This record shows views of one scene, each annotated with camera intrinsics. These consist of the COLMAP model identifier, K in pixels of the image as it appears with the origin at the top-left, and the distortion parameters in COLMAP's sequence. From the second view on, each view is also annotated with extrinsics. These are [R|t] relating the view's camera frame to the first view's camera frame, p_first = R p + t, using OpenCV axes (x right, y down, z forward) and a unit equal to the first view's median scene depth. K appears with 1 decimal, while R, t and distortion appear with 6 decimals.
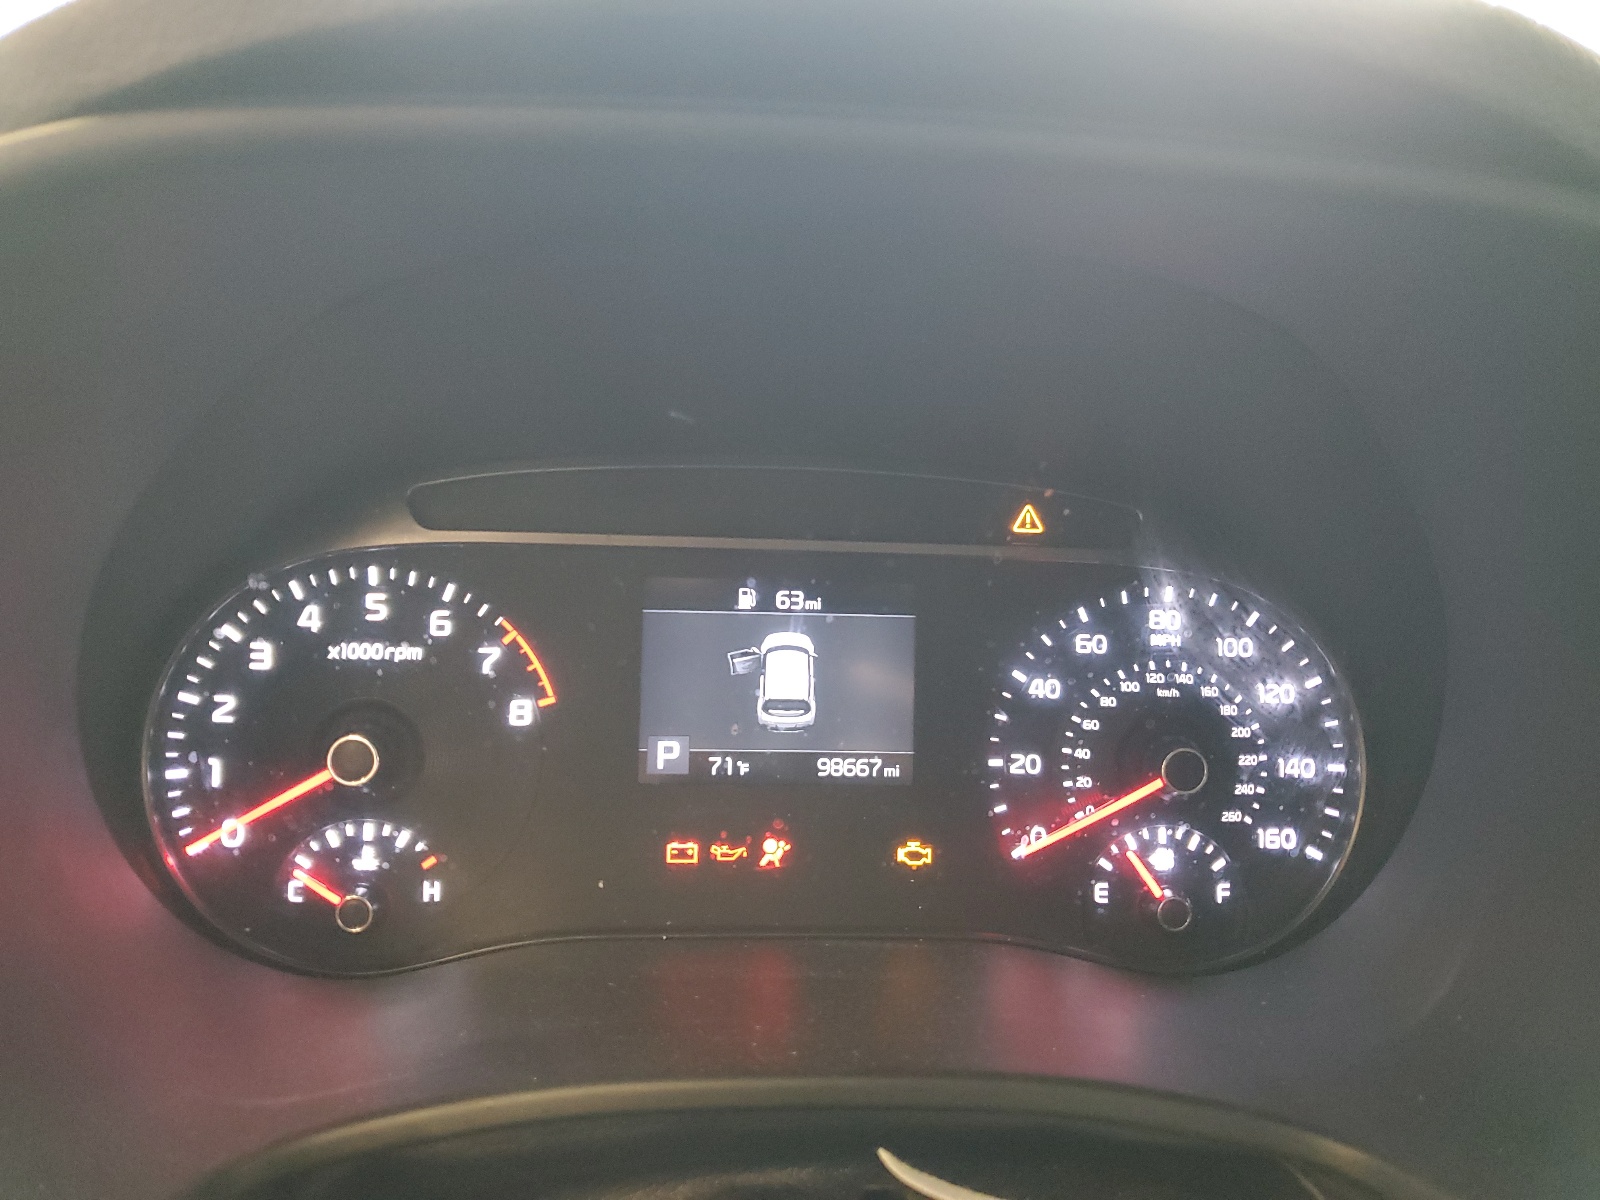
lens RADIAL K [[1323.9, 0, 798.0], [0, 1323.9, 597.5], [0, 0, 1]] dist [0.020441, 0.003514]
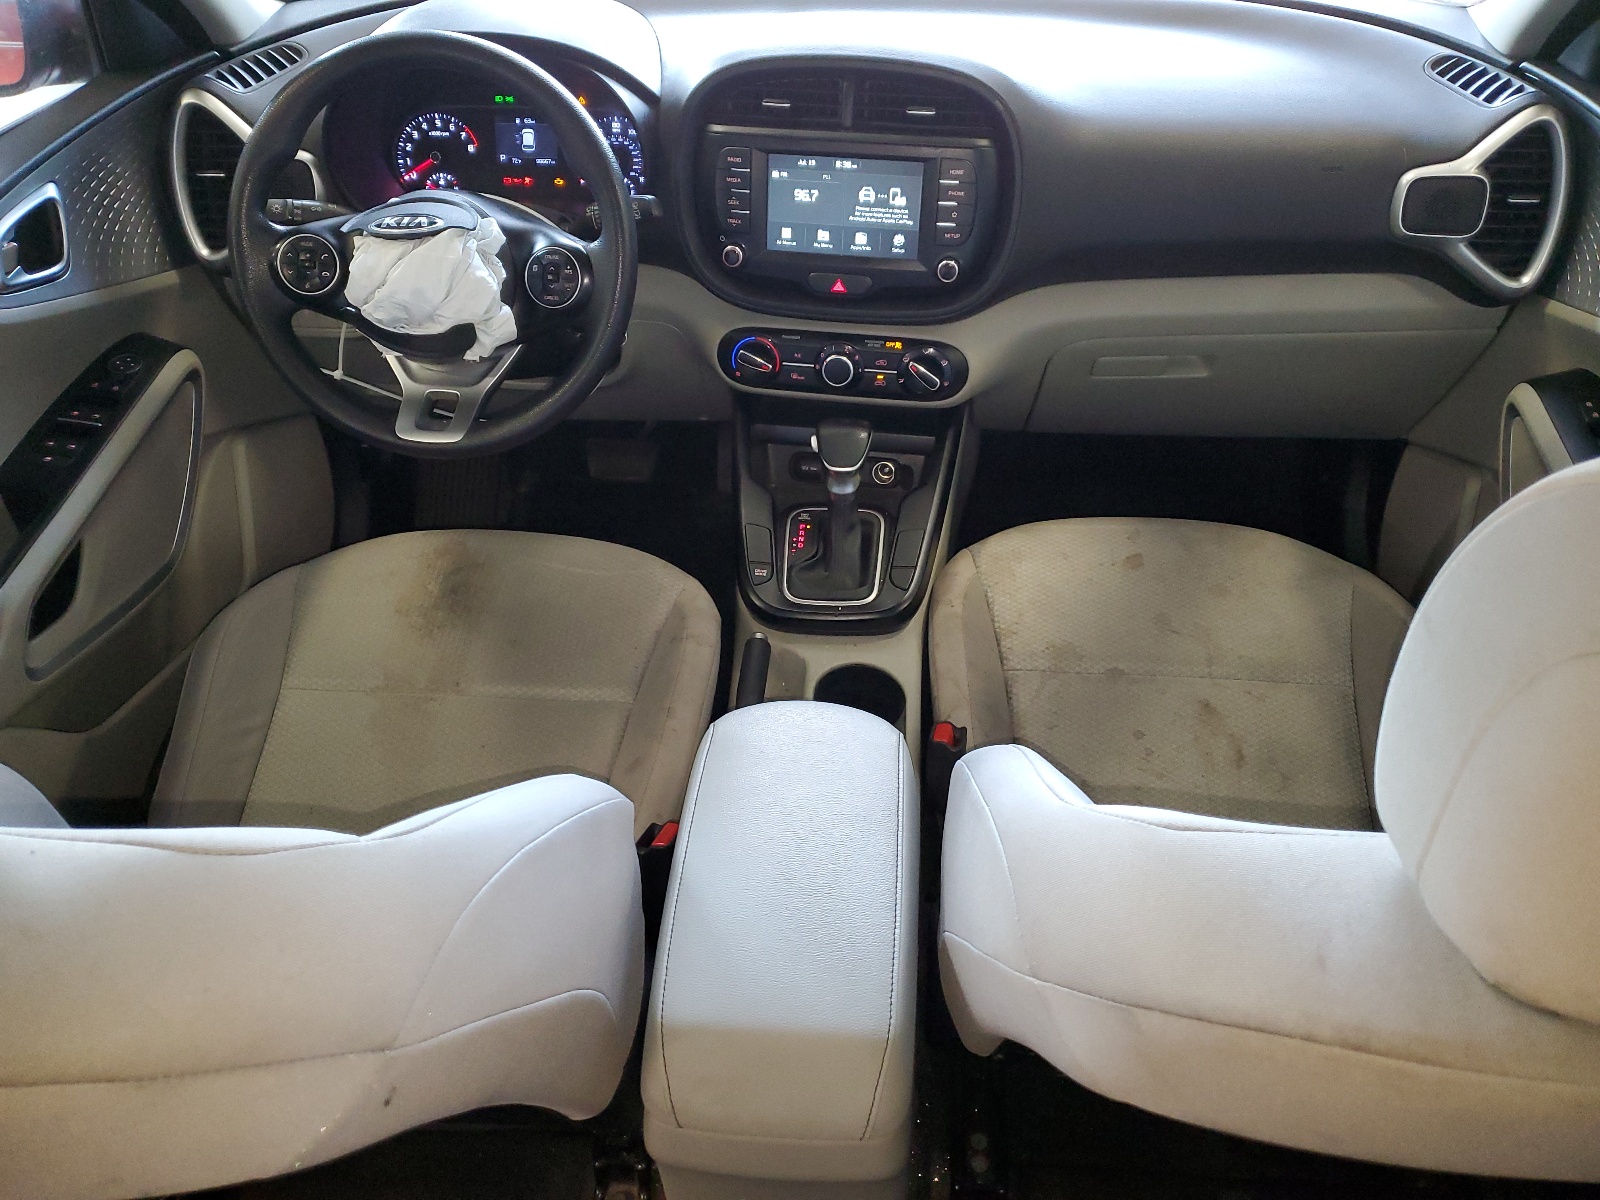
lens RADIAL K [[1323.9, 0, 802.7], [0, 1323.9, 599.2], [0, 0, 1]] dist [0.020441, 0.003514]
pose [[0.985610, 0.047857, -0.162120, 1.712879], [0.009702, 0.941489, 0.336905, 0.019604], [0.168757, -0.333629, 0.927476, -3.519475]]
